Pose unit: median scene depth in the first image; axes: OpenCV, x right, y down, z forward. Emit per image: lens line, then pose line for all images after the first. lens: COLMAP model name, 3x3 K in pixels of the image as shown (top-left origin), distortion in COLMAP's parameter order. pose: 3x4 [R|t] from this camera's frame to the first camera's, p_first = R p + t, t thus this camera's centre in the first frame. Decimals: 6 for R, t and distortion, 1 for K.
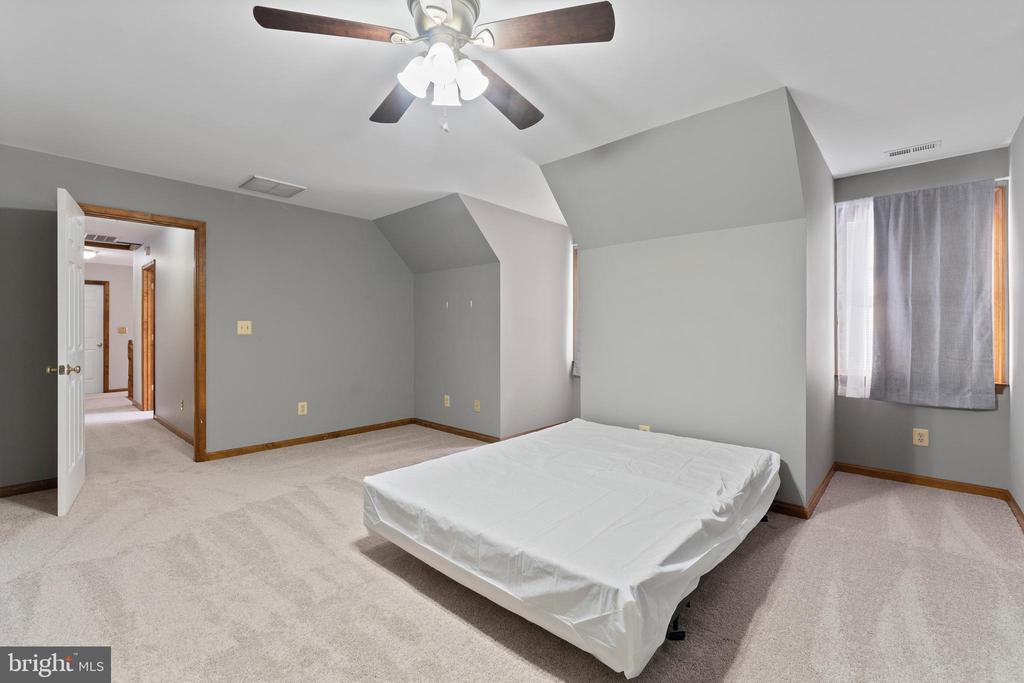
lens RADIAL K [[441.1, 0, 515.5], [0, 441.1, 334.4], [0, 0, 1]] dist [-0.000534, -0.000053]
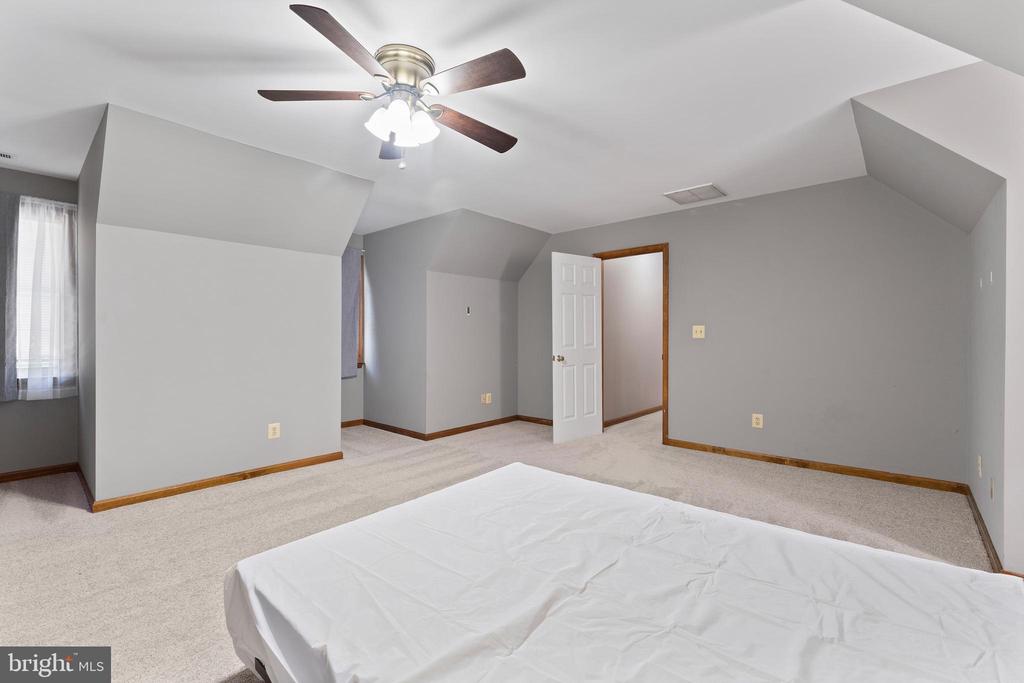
lens RADIAL K [[441.1, 0, 515.5], [0, 441.1, 334.4], [0, 0, 1]] dist [-0.000534, -0.000053]
pose [[0.017236, -0.004882, -0.999840, 0.512031], [-0.007339, 0.999961, -0.005009, 0.000166], [0.999825, 0.007424, 0.017200, 0.622358]]
